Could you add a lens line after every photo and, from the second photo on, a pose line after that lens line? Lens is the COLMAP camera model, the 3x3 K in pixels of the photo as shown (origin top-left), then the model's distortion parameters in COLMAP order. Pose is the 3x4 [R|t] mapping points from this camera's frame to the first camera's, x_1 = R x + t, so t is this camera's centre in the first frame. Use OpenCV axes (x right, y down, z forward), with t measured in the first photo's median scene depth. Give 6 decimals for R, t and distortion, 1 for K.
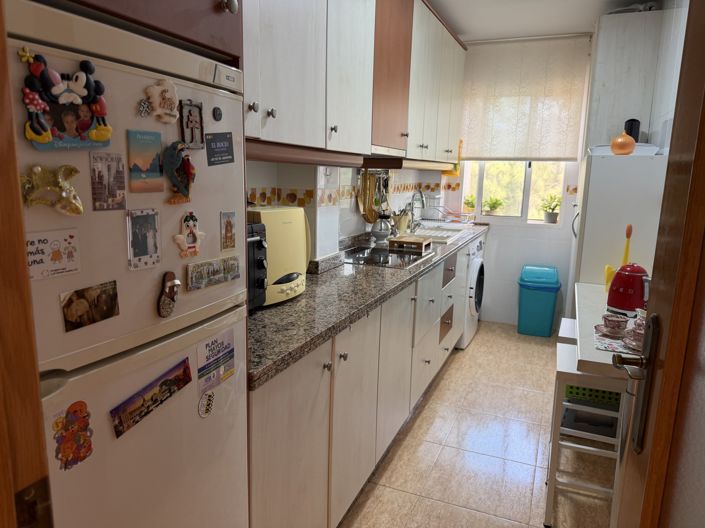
lens RADIAL K [[499.5, 0, 352.5], [0, 499.5, 264.0], [0, 0, 1]] dist [0.000808, -0.000031]
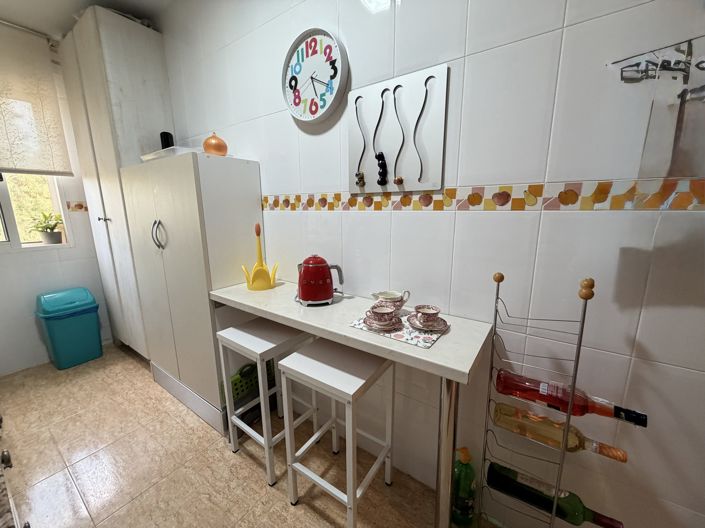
lens RADIAL K [[283.8, 0, 351.1], [0, 283.8, 264.5], [0, 0, 1]] dist [0.001706, -0.000098]
pose [[0.211508, -0.217442, 0.952882, 0.001583], [0.190839, 0.965361, 0.177930, -0.035313], [-0.958564, 0.144213, 0.245677, 0.371893]]
